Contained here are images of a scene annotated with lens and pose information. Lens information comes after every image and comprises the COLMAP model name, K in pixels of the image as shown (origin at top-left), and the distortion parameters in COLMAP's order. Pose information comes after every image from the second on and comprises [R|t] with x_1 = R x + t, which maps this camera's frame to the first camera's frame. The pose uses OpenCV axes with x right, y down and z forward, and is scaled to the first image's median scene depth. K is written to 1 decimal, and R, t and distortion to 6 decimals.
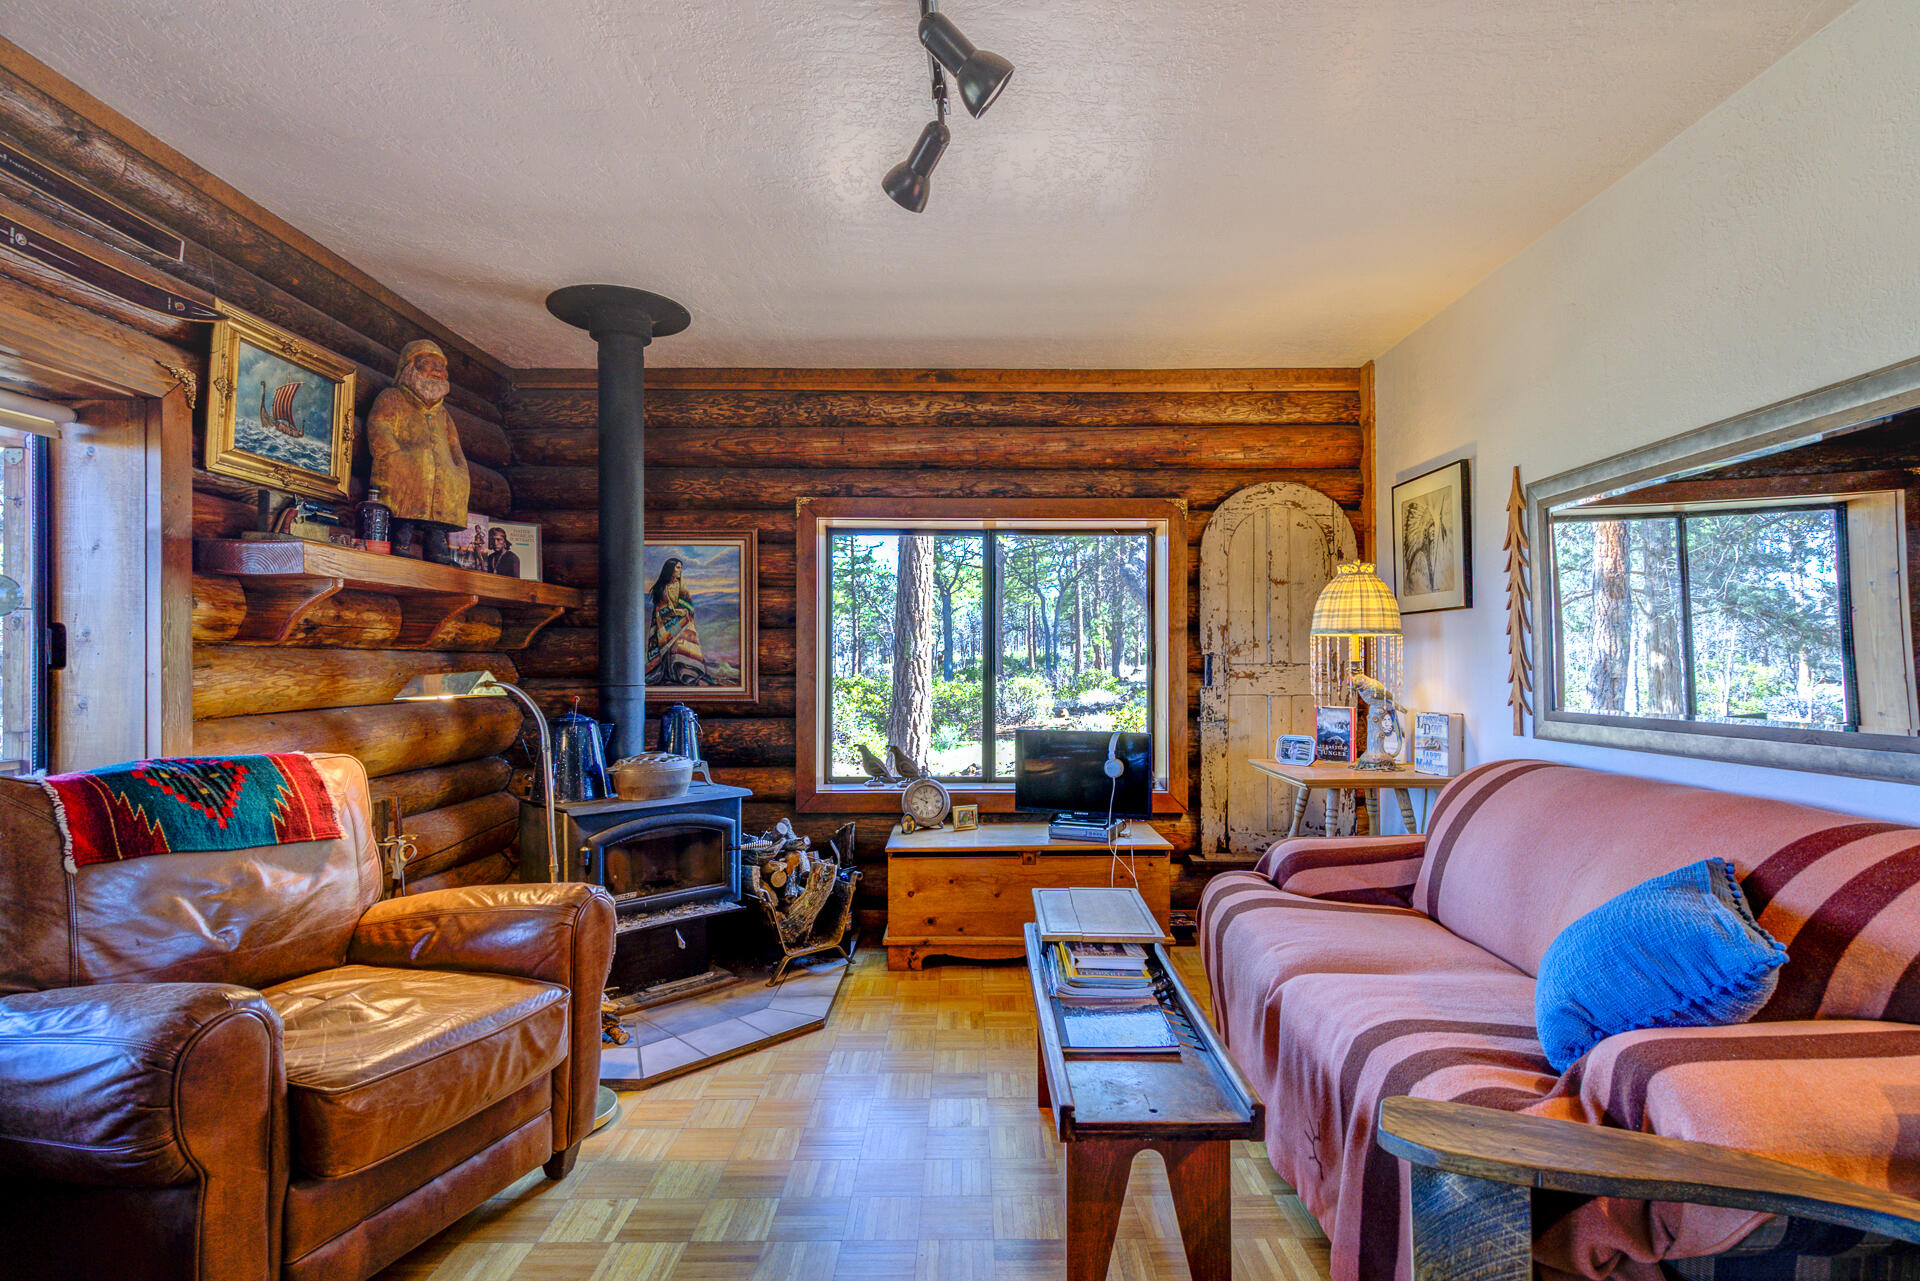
lens RADIAL K [[944.9, 0, 961.1], [0, 944.9, 658.3], [0, 0, 1]] dist [0.023997, -0.009232]
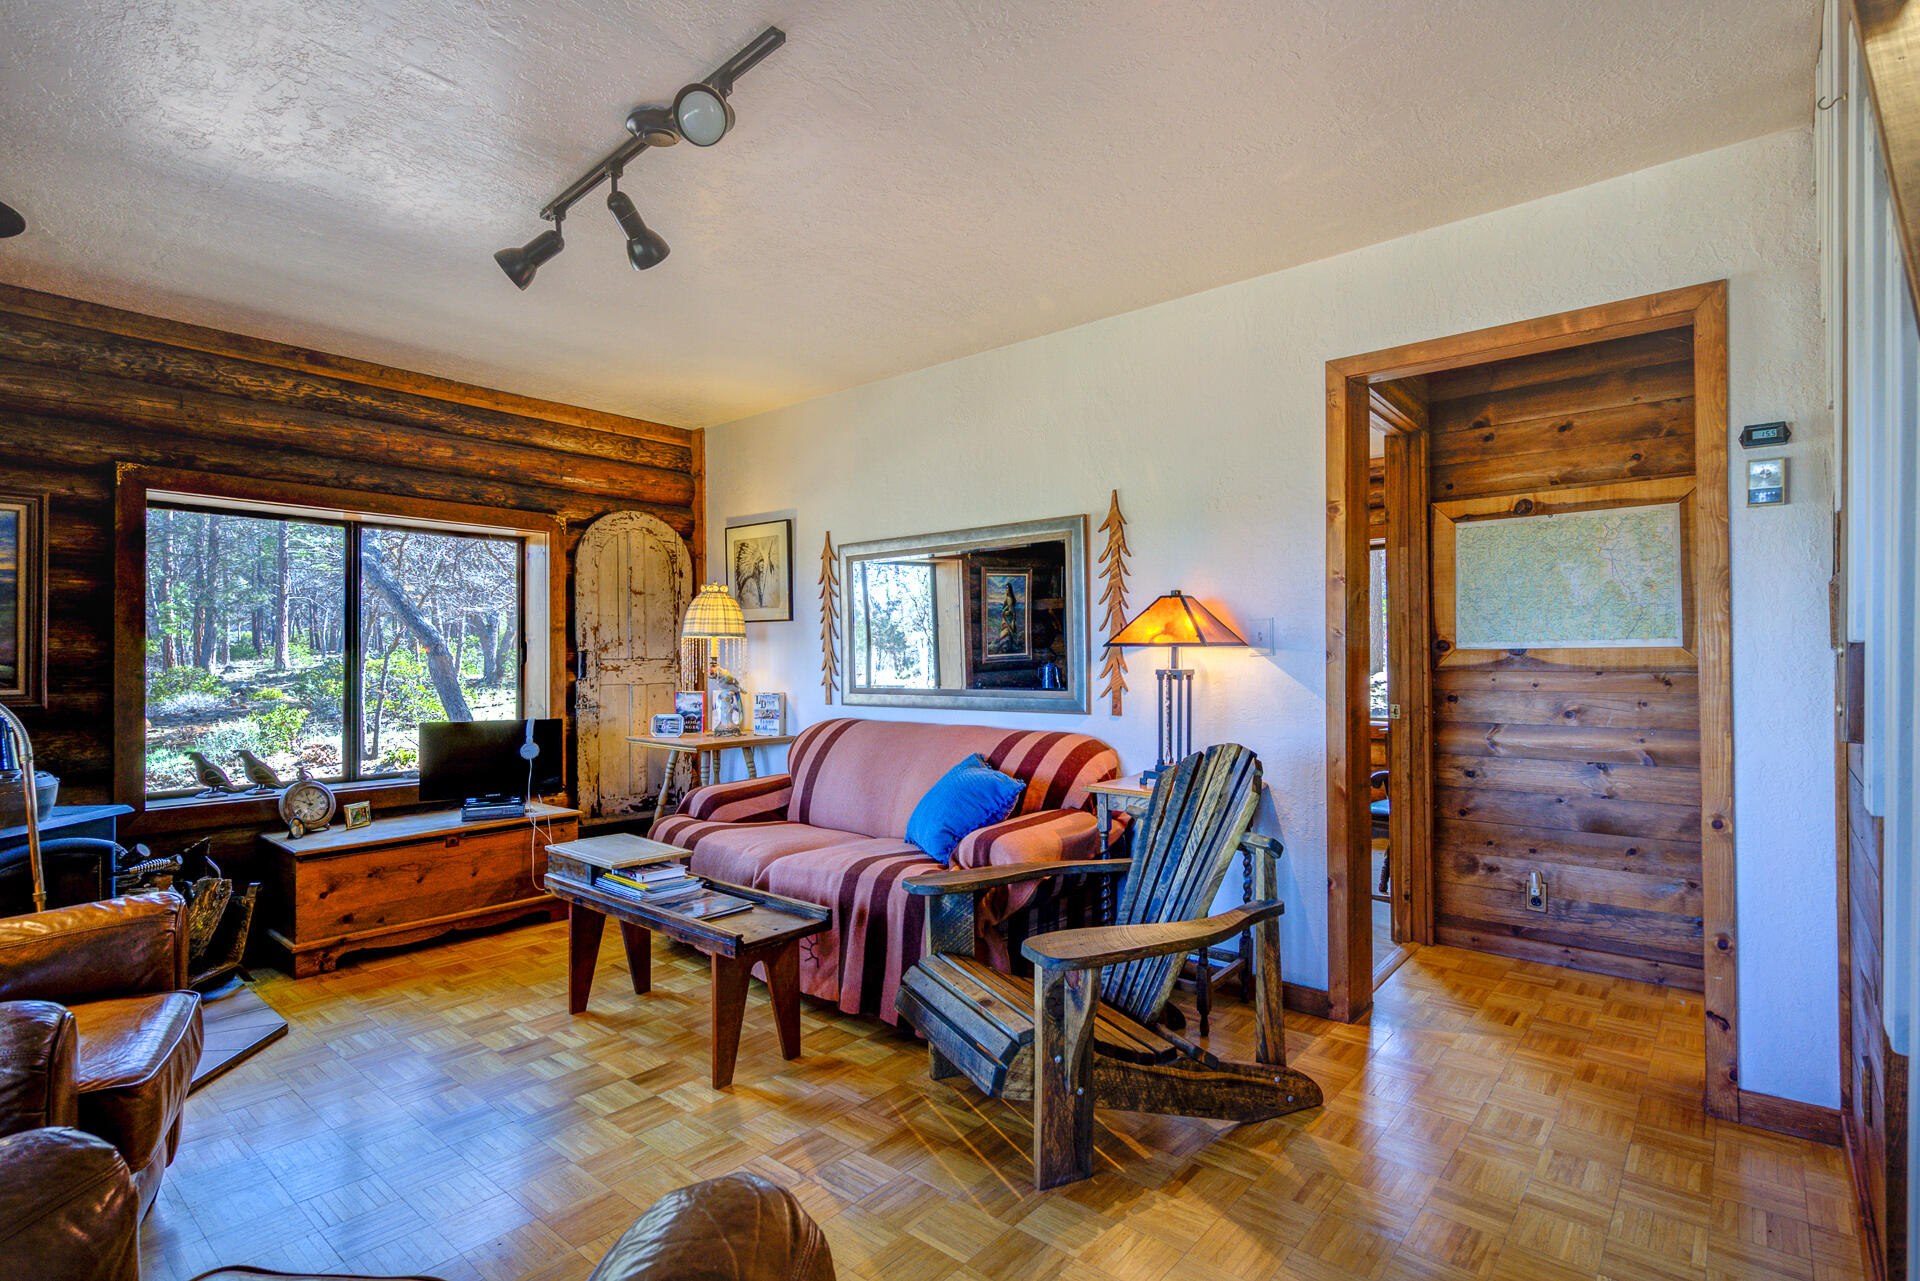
lens RADIAL K [[944.9, 0, 961.1], [0, 944.9, 658.3], [0, 0, 1]] dist [0.023997, -0.009232]
pose [[0.648409, -0.001563, 0.761291, -0.331264], [-0.001829, 0.999992, 0.003611, -0.000171], [-0.761290, -0.003734, 0.648401, -0.121604]]
